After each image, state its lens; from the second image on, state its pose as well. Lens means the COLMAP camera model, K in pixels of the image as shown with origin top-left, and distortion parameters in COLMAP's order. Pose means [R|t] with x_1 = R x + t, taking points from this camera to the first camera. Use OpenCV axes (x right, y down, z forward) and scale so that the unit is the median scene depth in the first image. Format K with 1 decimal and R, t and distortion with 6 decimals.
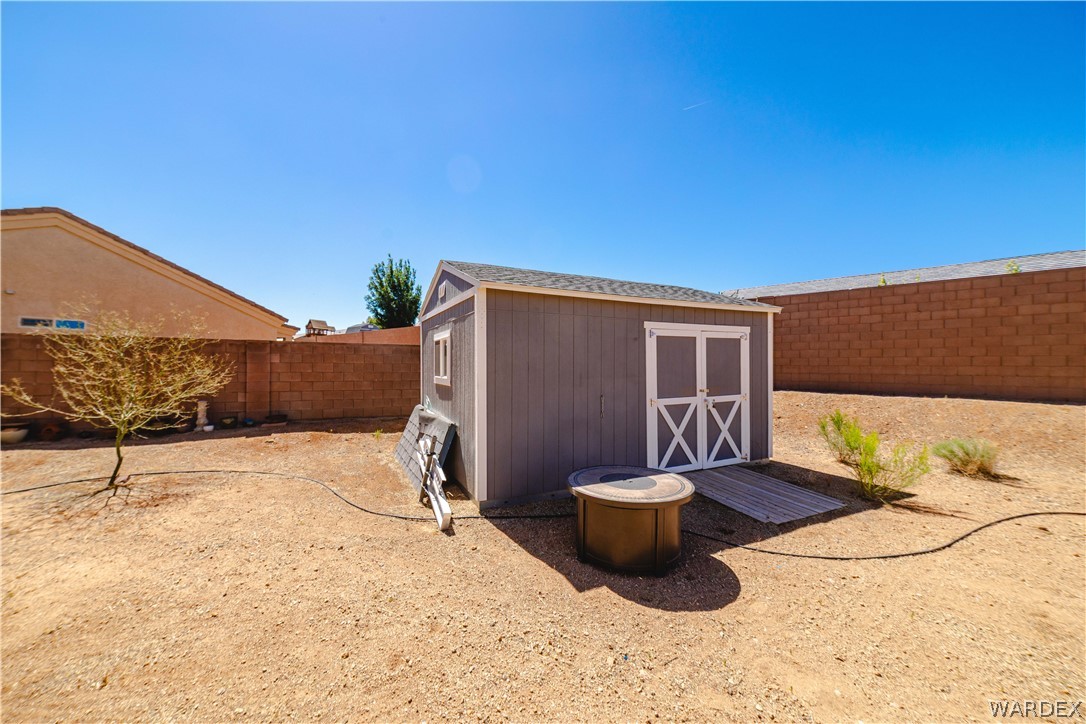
lens RADIAL K [[406.1, 0, 546.4], [0, 406.1, 357.1], [0, 0, 1]] dist [-0.001728, -0.000120]
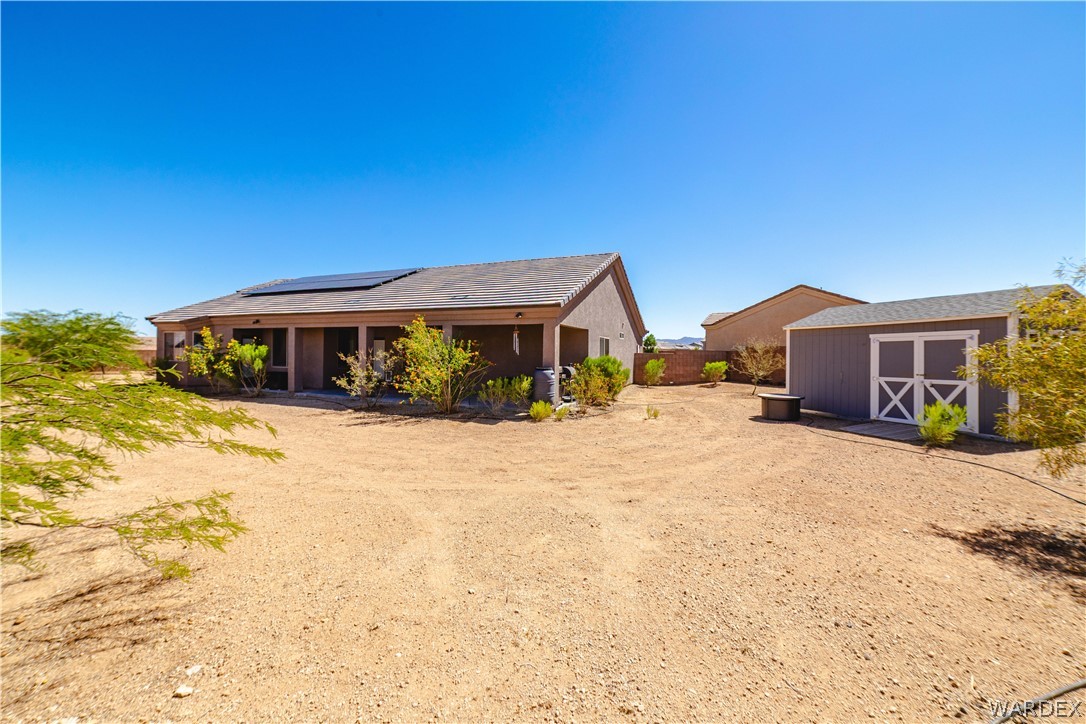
lens RADIAL K [[406.1, 0, 546.4], [0, 406.1, 357.1], [0, 0, 1]] dist [-0.001728, -0.000120]
pose [[-0.098303, 0.001448, -0.995155, 2.141254], [0.011709, 0.999931, 0.000298, -0.002684], [0.995088, -0.011623, -0.098314, -0.276024]]
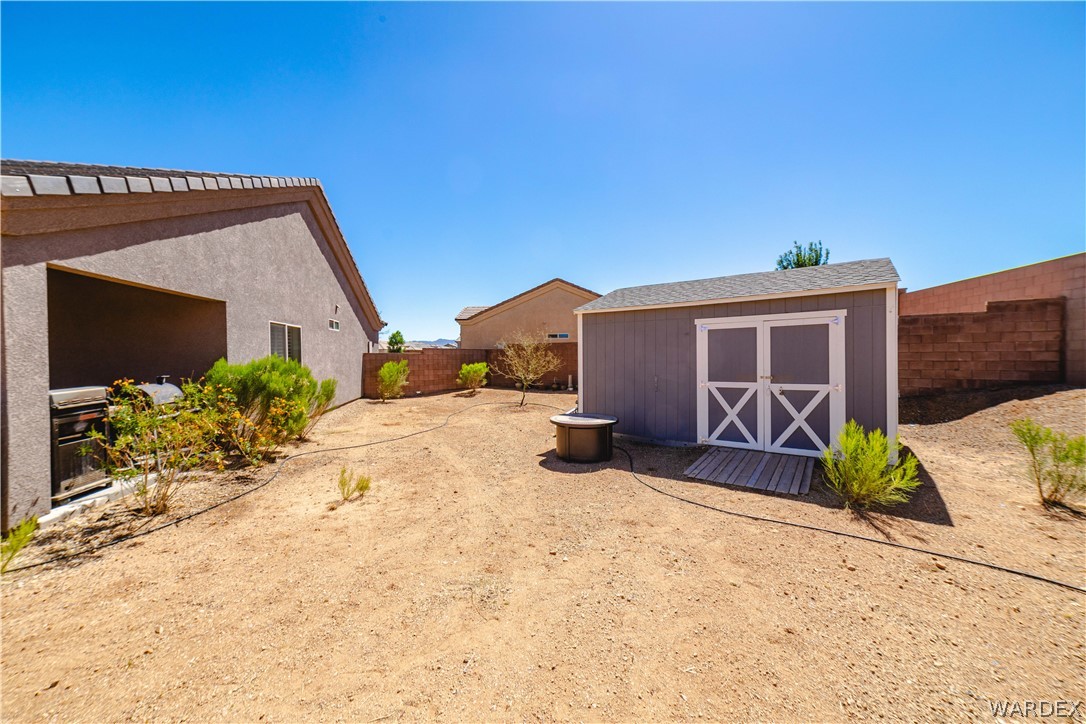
lens RADIAL K [[406.1, 0, 546.4], [0, 406.1, 357.1], [0, 0, 1]] dist [-0.001728, -0.000120]
pose [[0.466931, -0.004849, -0.884280, 1.092816], [0.027651, 0.999576, 0.009119, 0.004721], [0.883861, -0.028709, 0.466867, 0.004424]]
